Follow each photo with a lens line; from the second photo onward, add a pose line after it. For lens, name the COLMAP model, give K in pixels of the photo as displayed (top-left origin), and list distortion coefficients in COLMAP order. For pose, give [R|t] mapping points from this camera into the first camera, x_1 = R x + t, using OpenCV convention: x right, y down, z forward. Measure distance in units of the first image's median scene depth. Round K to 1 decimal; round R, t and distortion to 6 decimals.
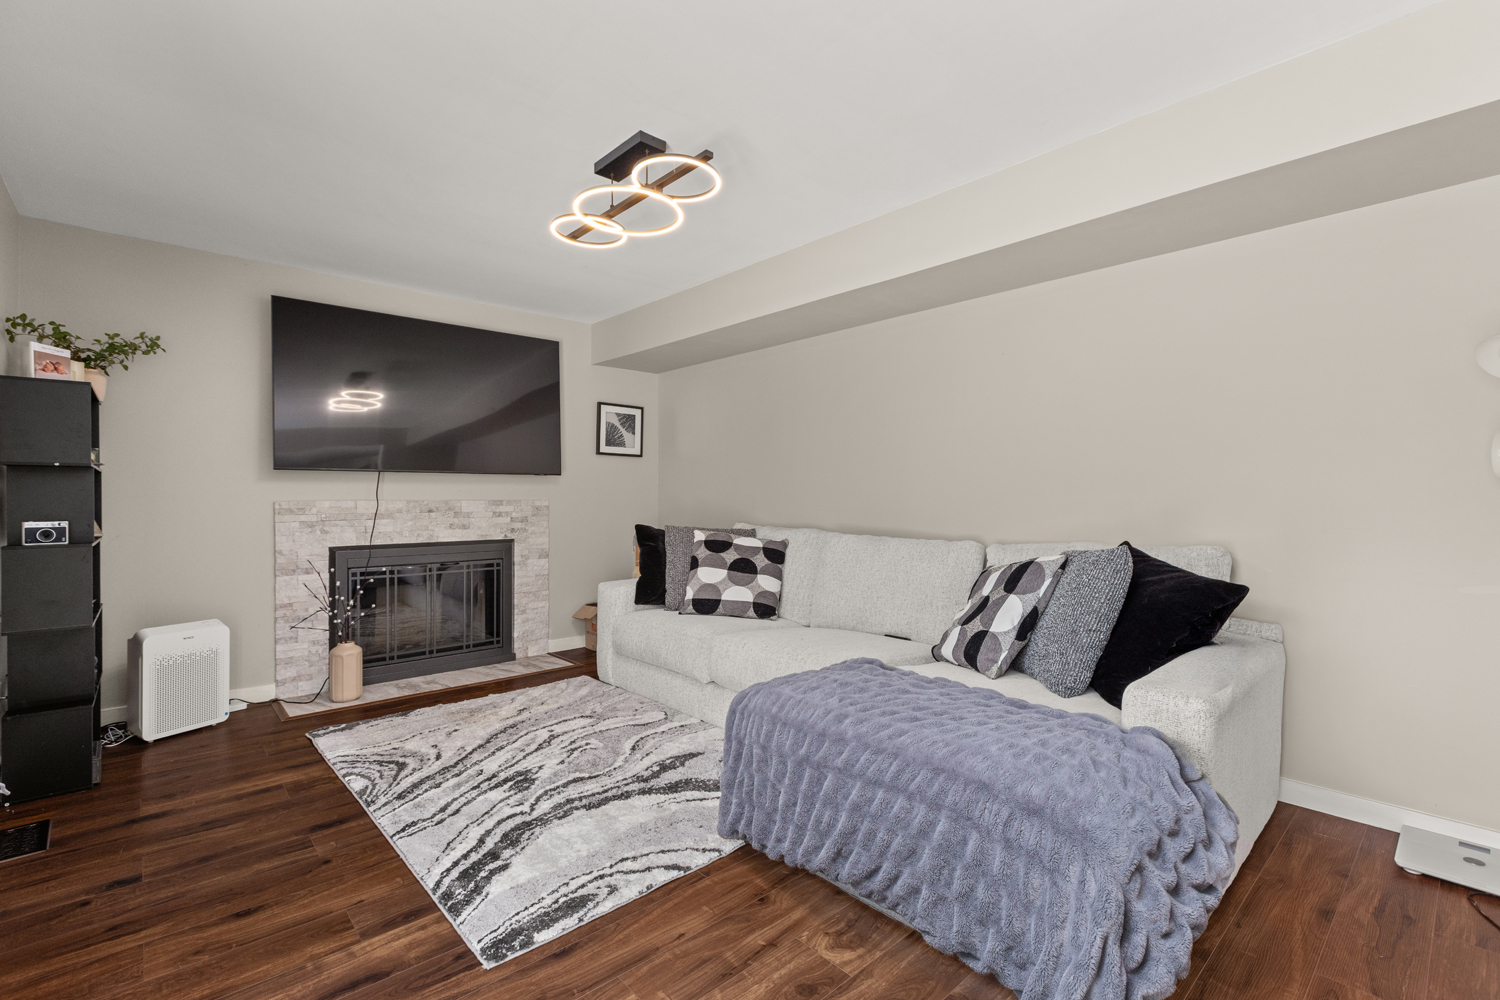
lens RADIAL K [[668.4, 0, 751.6], [0, 668.4, 495.0], [0, 0, 1]] dist [-0.000517, 0.001608]
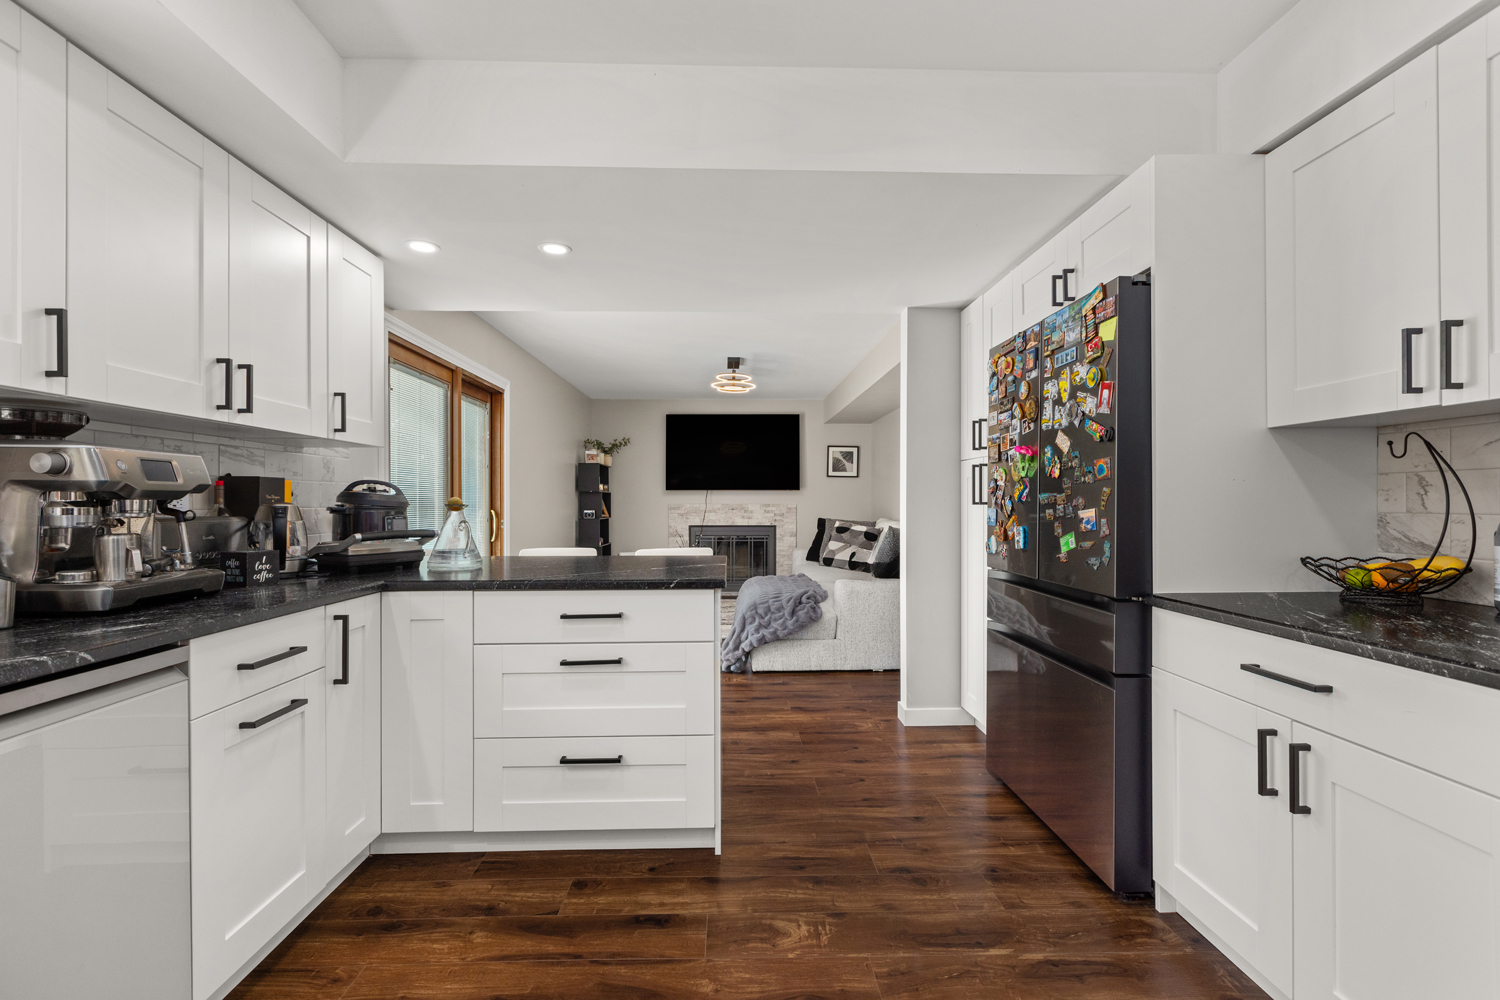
lens RADIAL K [[668.4, 0, 746.7], [0, 668.4, 502.9], [0, 0, 1]] dist [-0.000517, 0.001608]
pose [[0.757272, 0.002421, -0.653096, 0.806787], [0.001439, 0.999985, 0.005375, -0.005625], [0.653099, -0.005010, 0.757256, -0.454913]]
